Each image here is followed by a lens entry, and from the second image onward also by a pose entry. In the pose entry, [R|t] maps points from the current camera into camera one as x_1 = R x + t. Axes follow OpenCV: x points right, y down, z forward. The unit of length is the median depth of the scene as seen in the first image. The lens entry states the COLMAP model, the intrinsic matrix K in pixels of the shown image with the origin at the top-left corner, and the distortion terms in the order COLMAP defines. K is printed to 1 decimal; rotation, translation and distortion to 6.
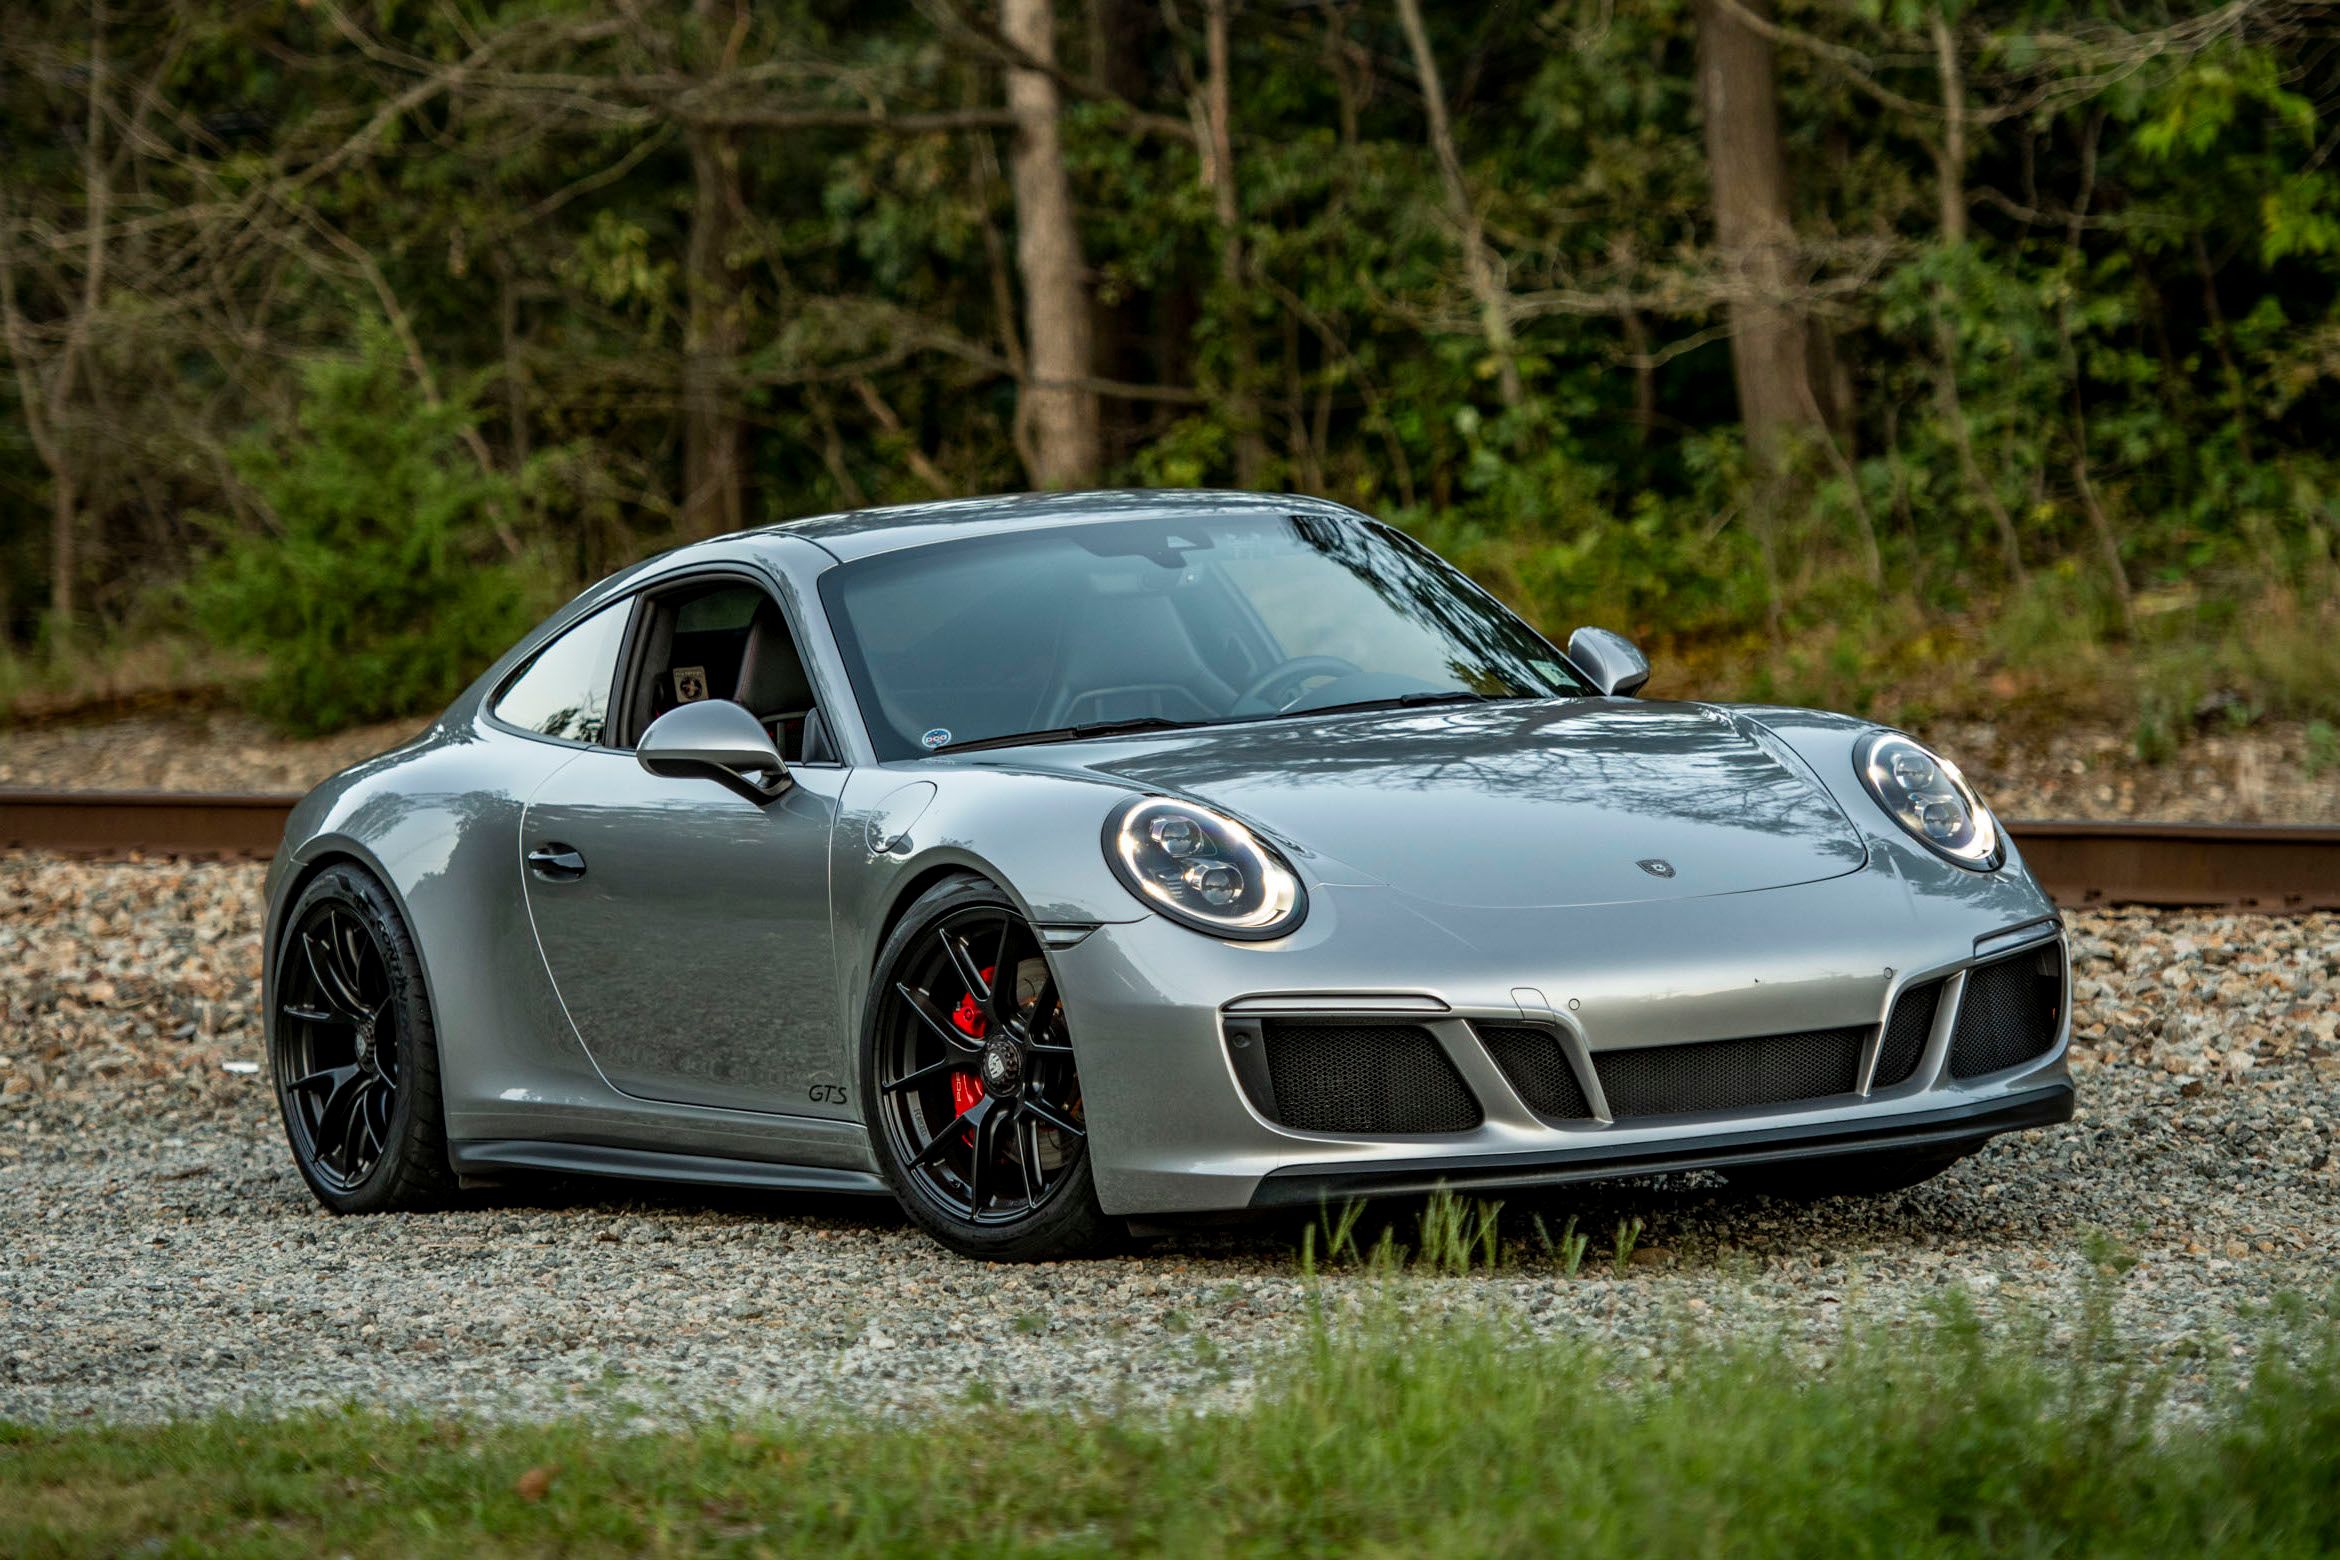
lens RADIAL K [[12164.2, 0, 1178.2], [0, 12164.2, 755.7], [0, 0, 1]] dist [1.873362, 21.358233]
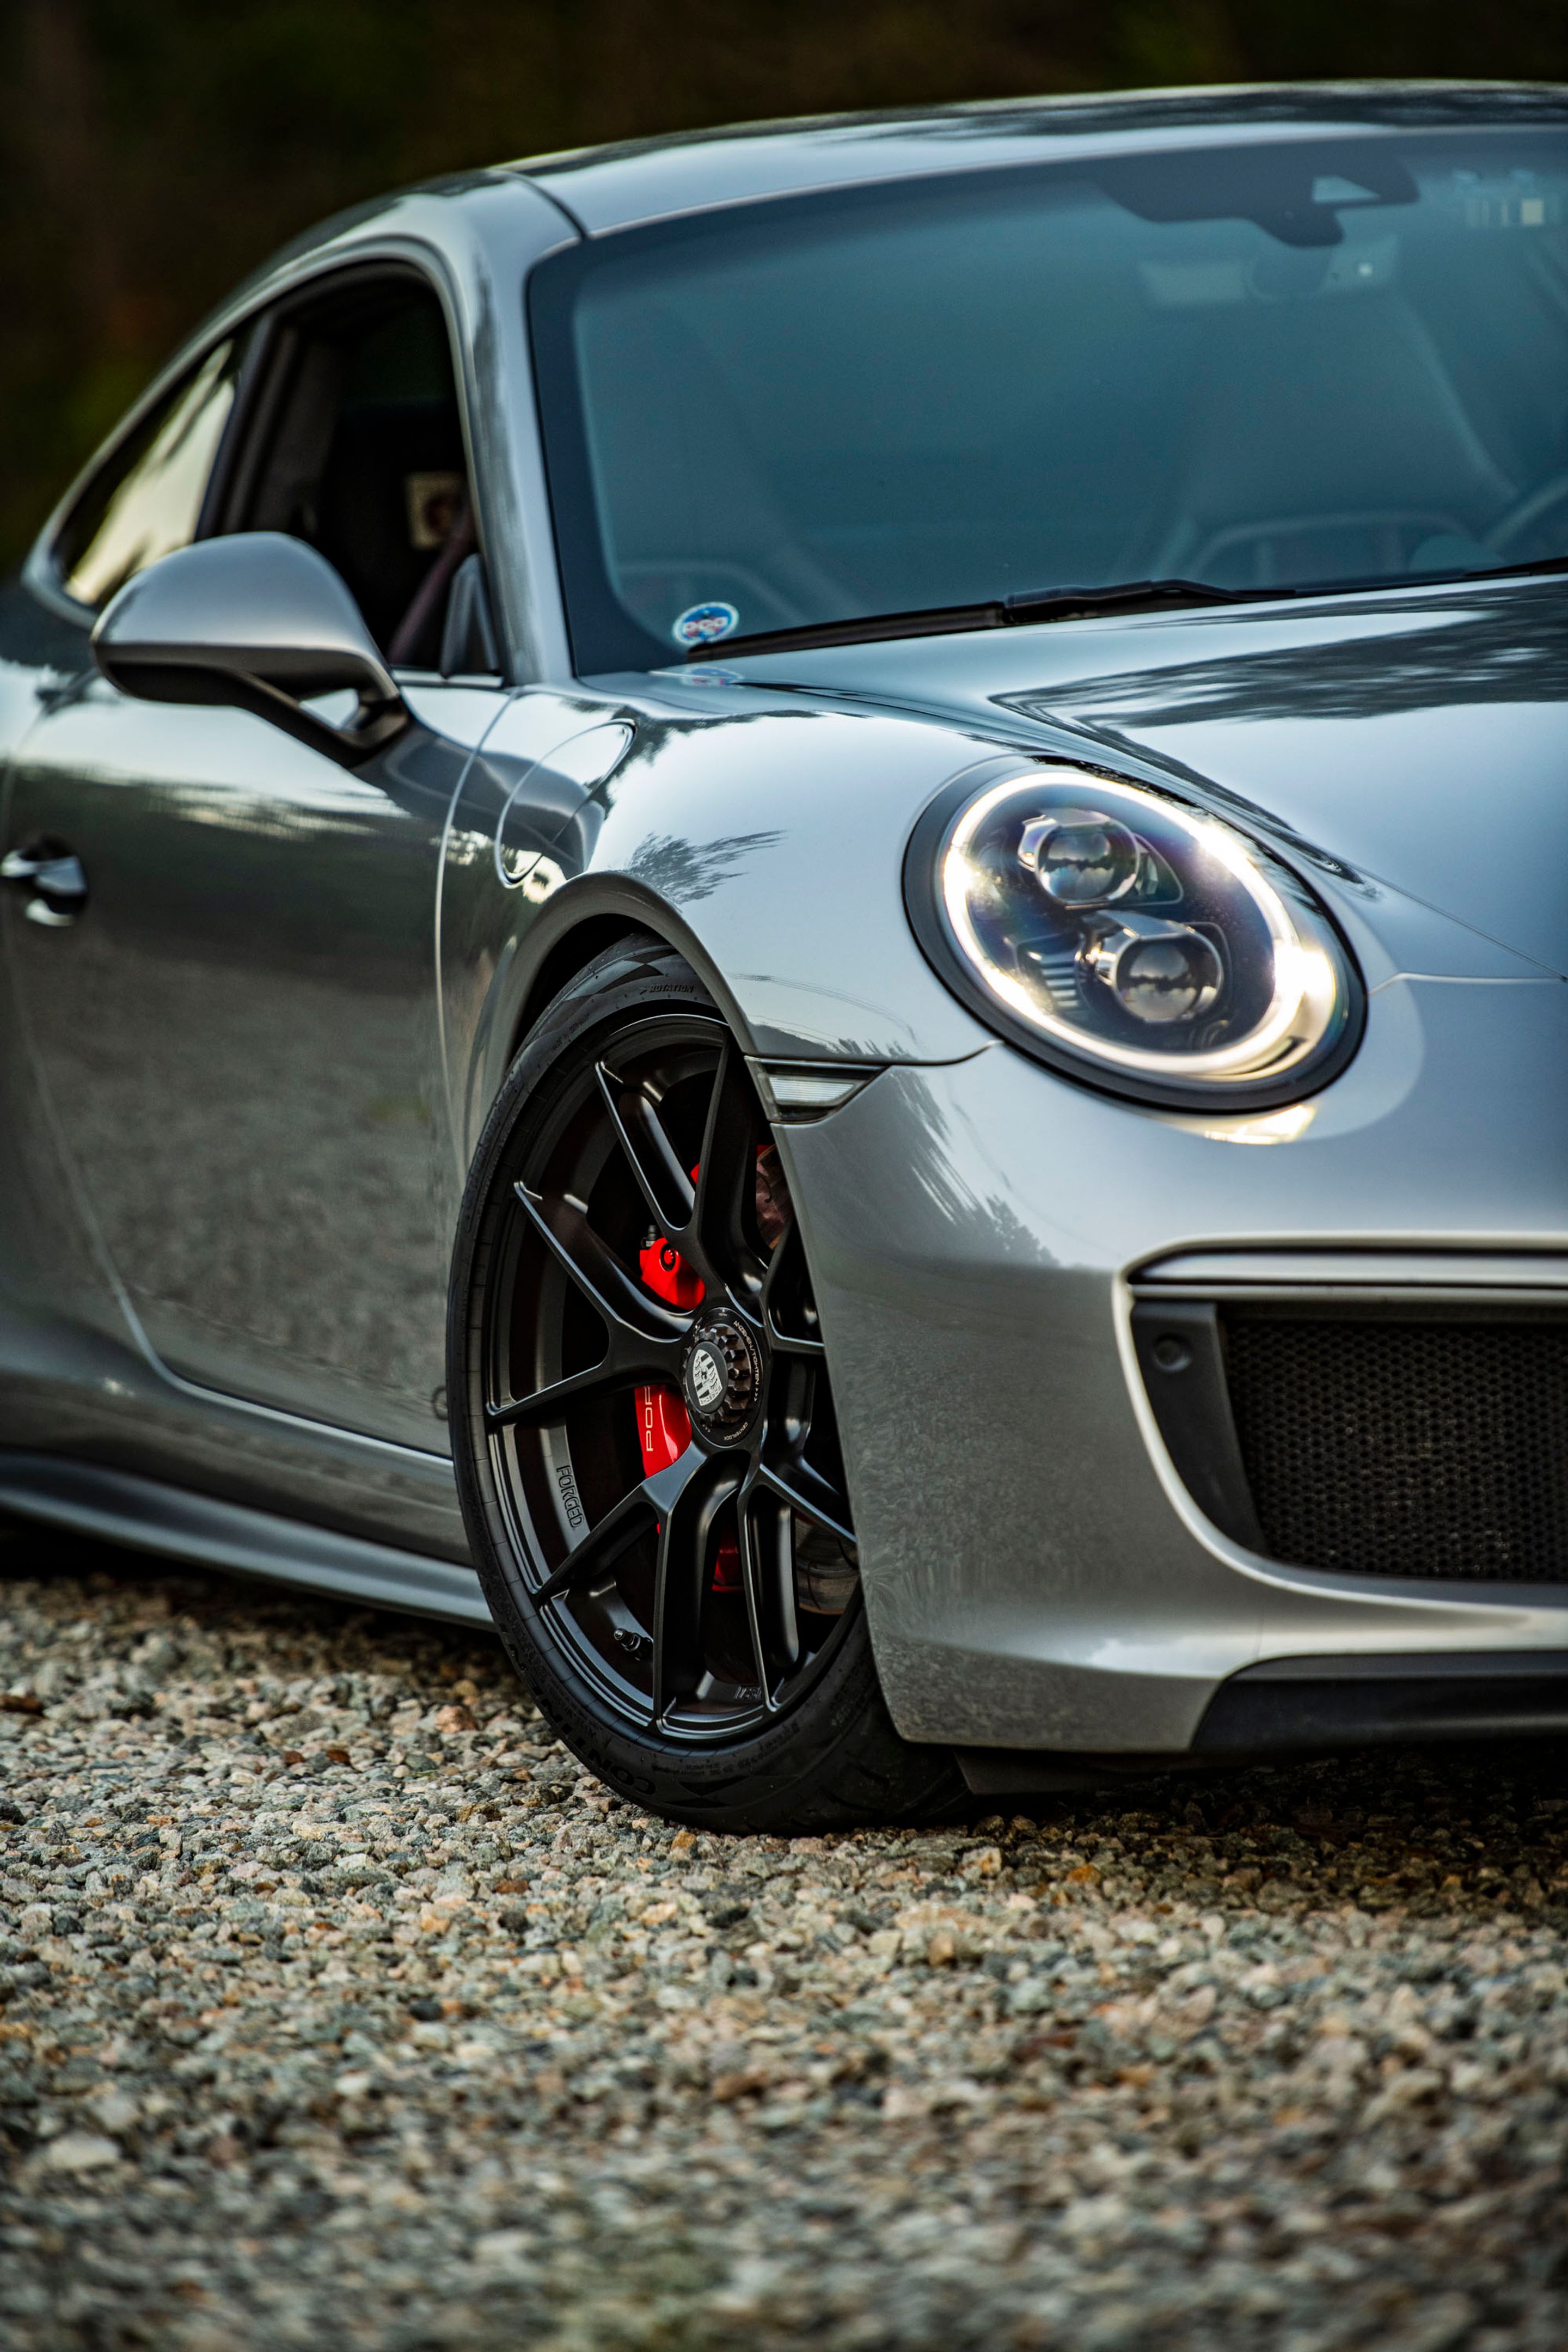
lens RADIAL K [[12226.6, 0, 784.0], [0, 12226.6, 1176.0], [0, 0, 1]] dist [1.873362, 21.358233]
pose [[0.987292, 0.012876, -0.158393, 0.056798], [-0.006007, 0.999024, 0.043769, -0.000961], [0.158802, -0.042261, 0.986406, 0.567483]]
